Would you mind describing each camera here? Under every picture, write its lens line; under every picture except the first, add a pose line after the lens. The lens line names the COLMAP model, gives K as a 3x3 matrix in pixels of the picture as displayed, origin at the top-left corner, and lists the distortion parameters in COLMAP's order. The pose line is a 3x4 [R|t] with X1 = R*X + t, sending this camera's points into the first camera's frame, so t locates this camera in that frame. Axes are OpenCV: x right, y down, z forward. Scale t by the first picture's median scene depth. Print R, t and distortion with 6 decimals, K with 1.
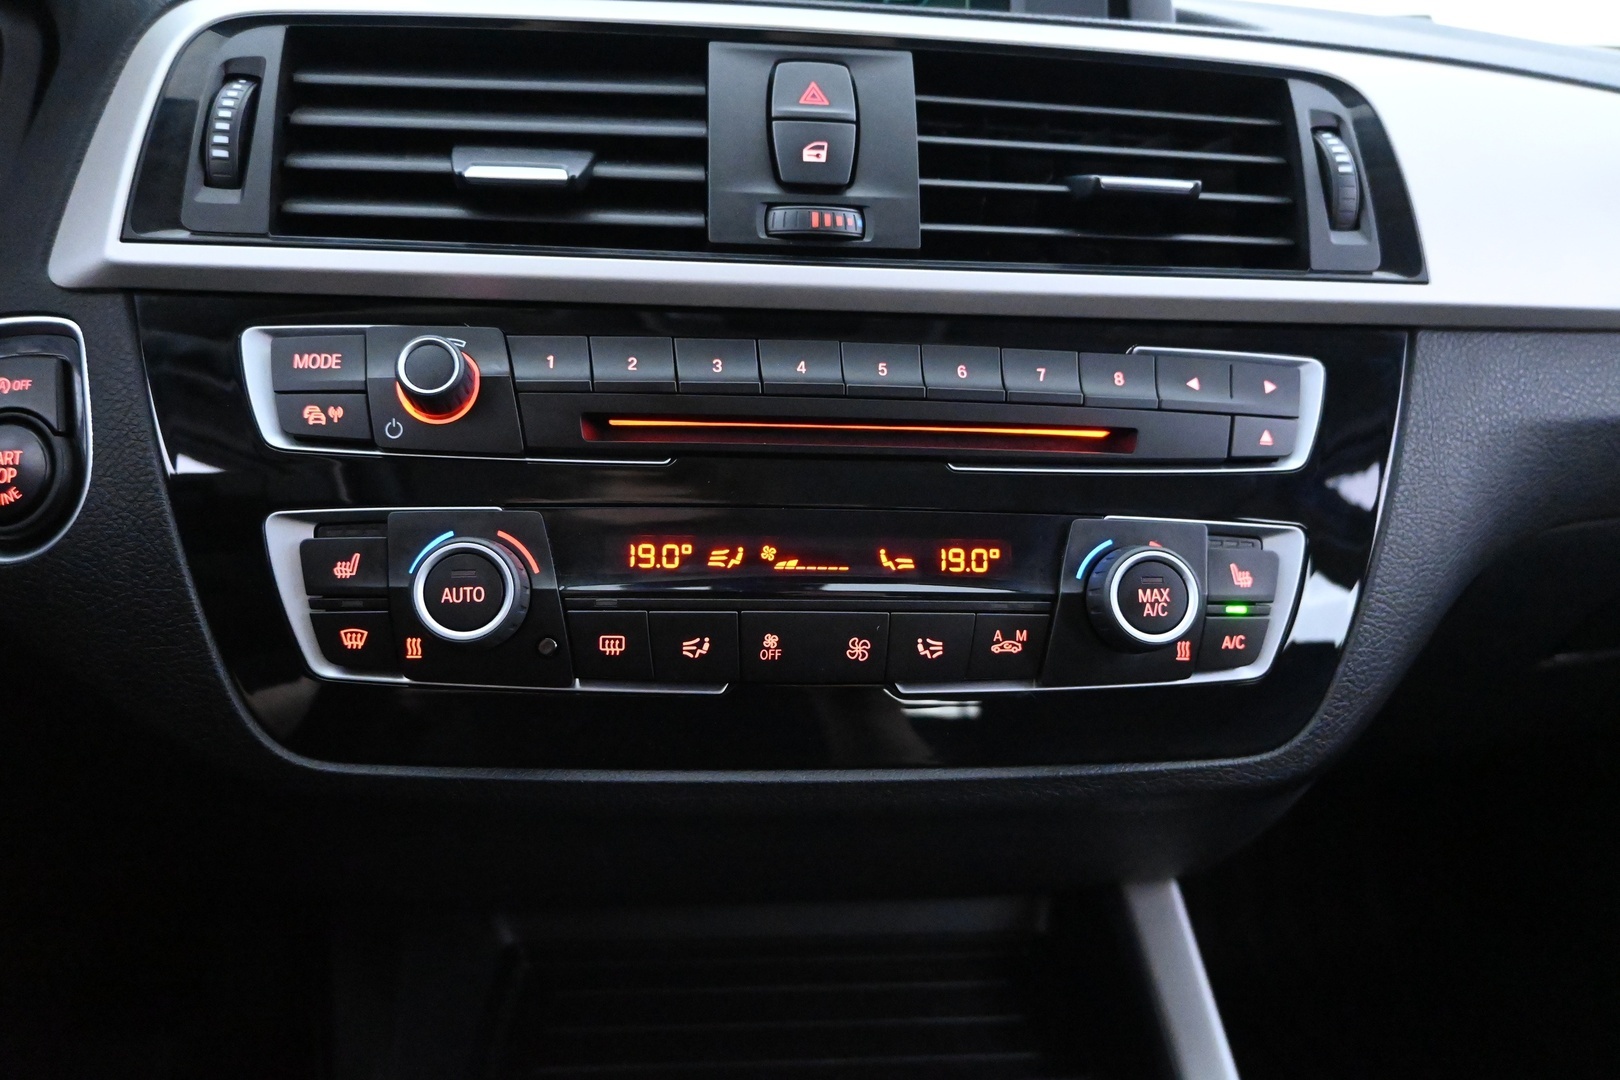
lens RADIAL K [[1127.6, 0, 806.3], [0, 1127.6, 540.4], [0, 0, 1]] dist [-0.012278, 0.000272]
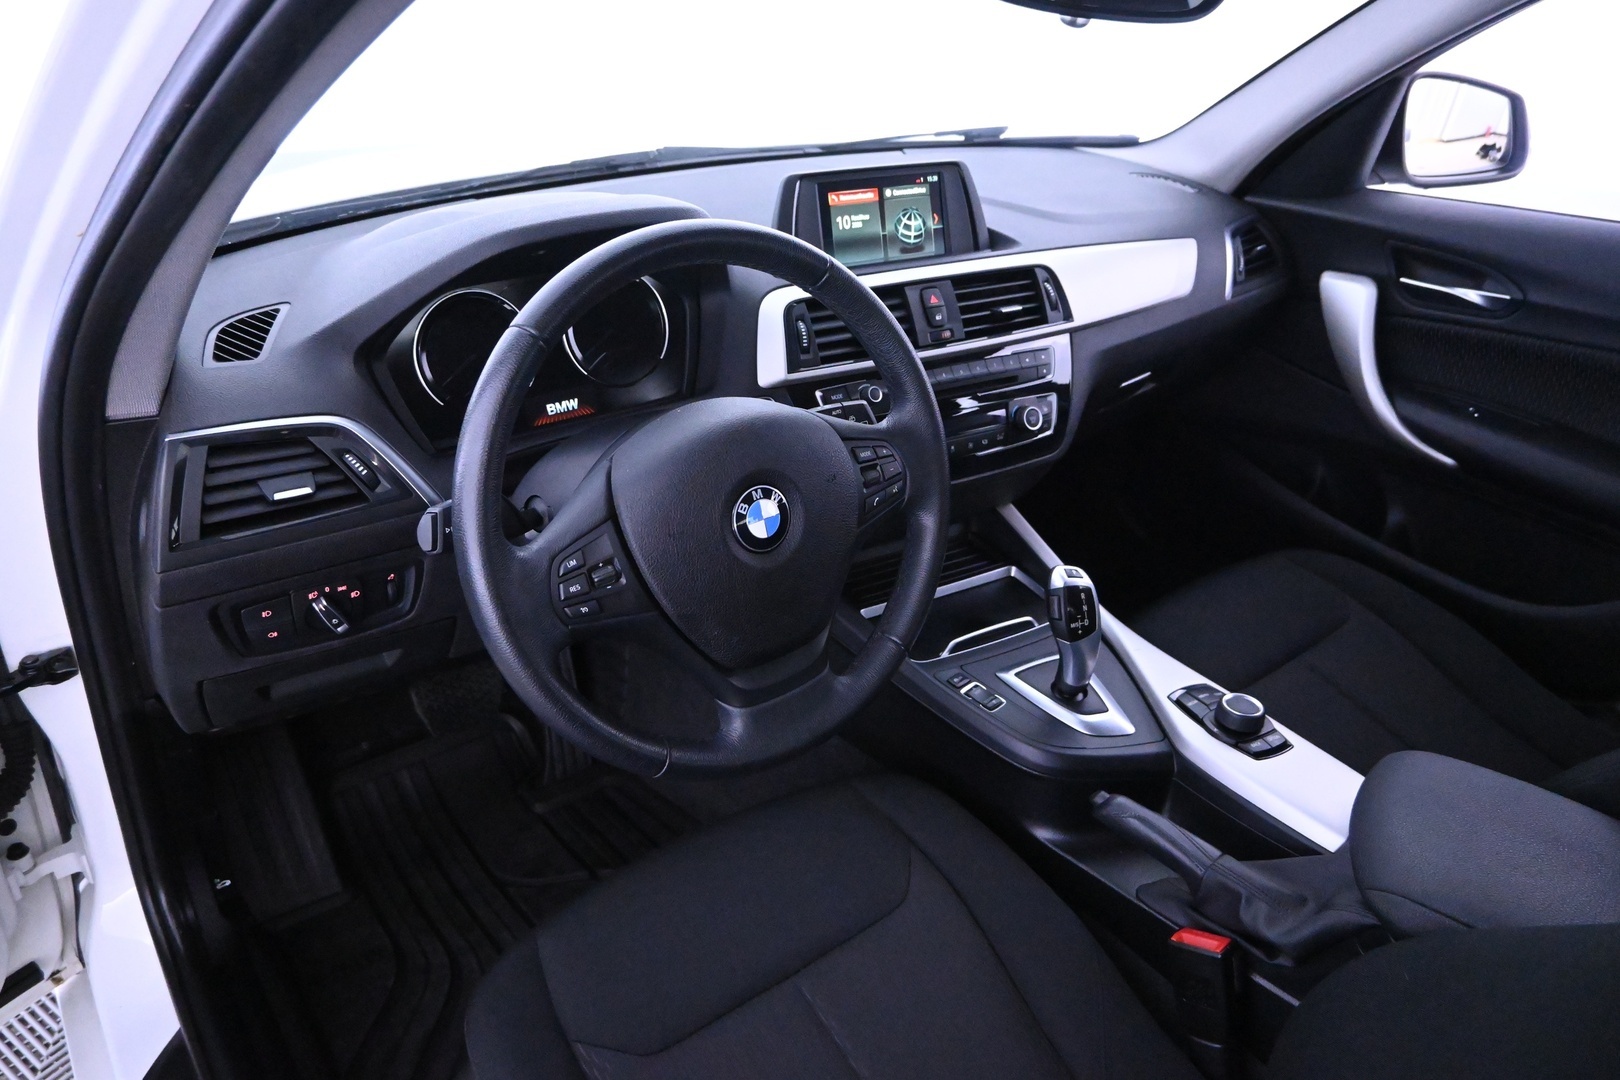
lens RADIAL K [[1116.3, 0, 806.2], [0, 1116.3, 539.1], [0, 0, 1]] dist [-0.006576, 0.008384]
pose [[0.904172, -0.222819, 0.364452, -1.900179], [0.156640, 0.966693, 0.202408, -0.450004], [-0.397414, -0.125924, 0.908958, -2.272839]]
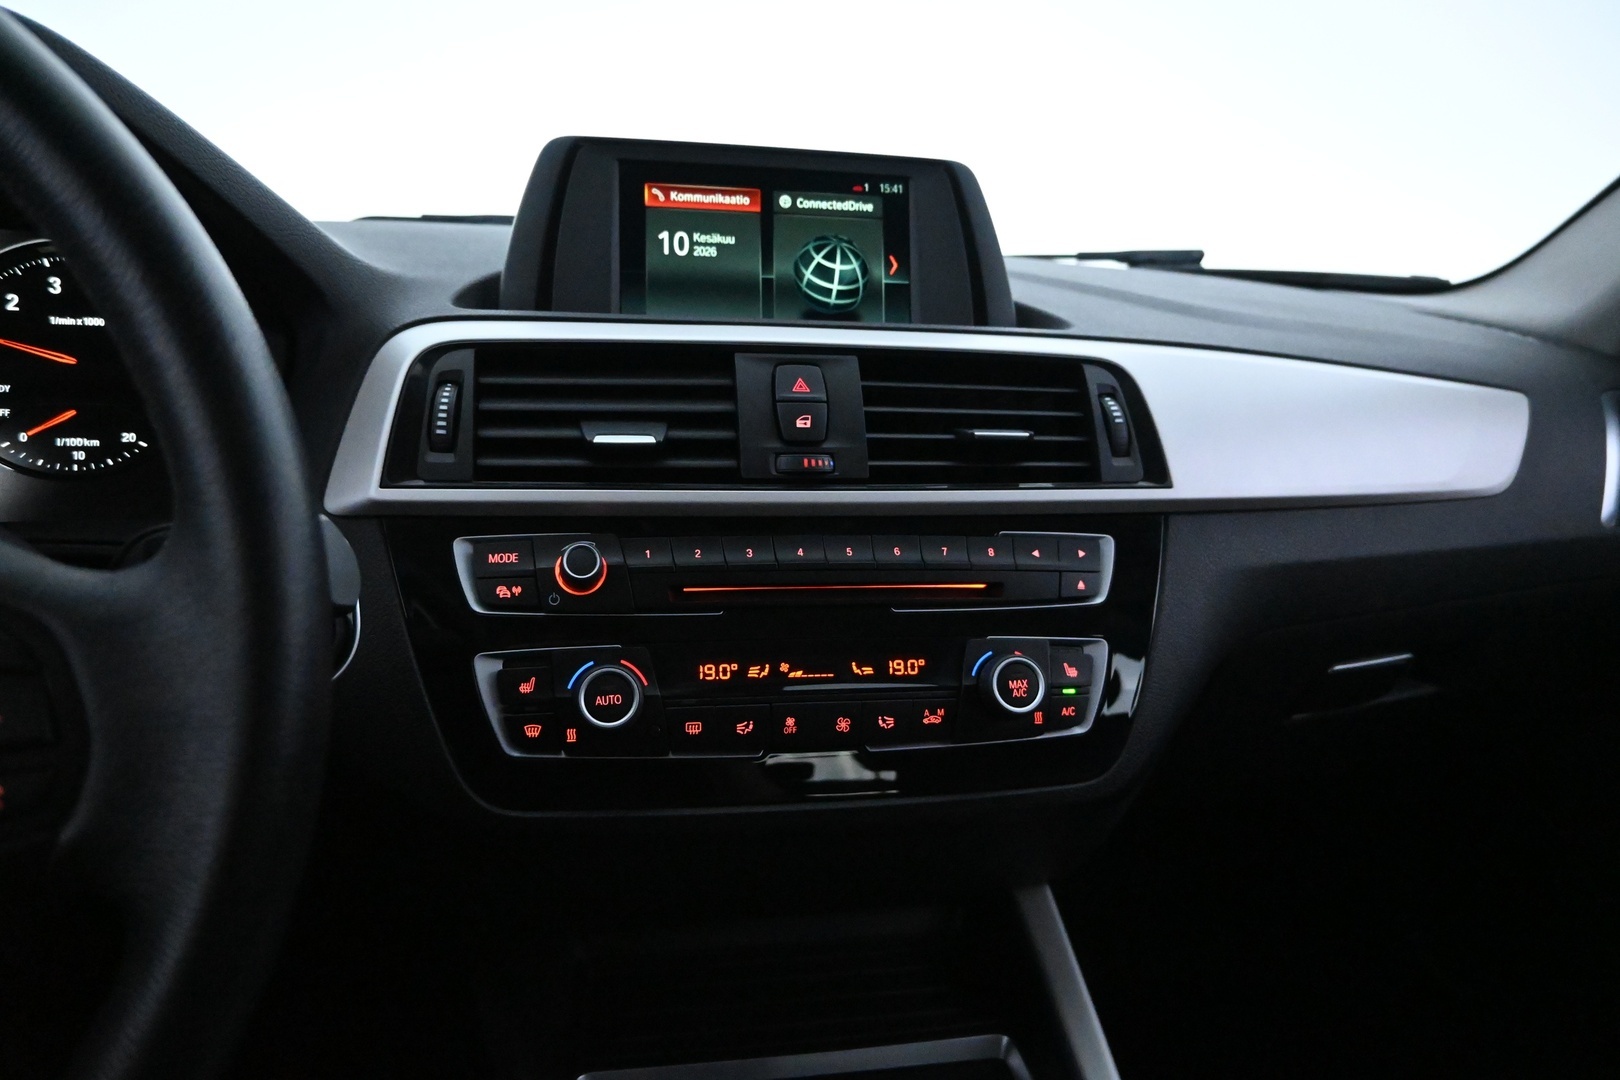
lens RADIAL K [[1116.3, 0, 809.6], [0, 1116.3, 533.0], [0, 0, 1]] dist [-0.006576, 0.008384]
pose [[0.994569, -0.026121, 0.100752, -0.153264], [0.036141, 0.994437, -0.098940, -0.020719], [-0.097607, 0.102044, 0.989980, -0.604891]]
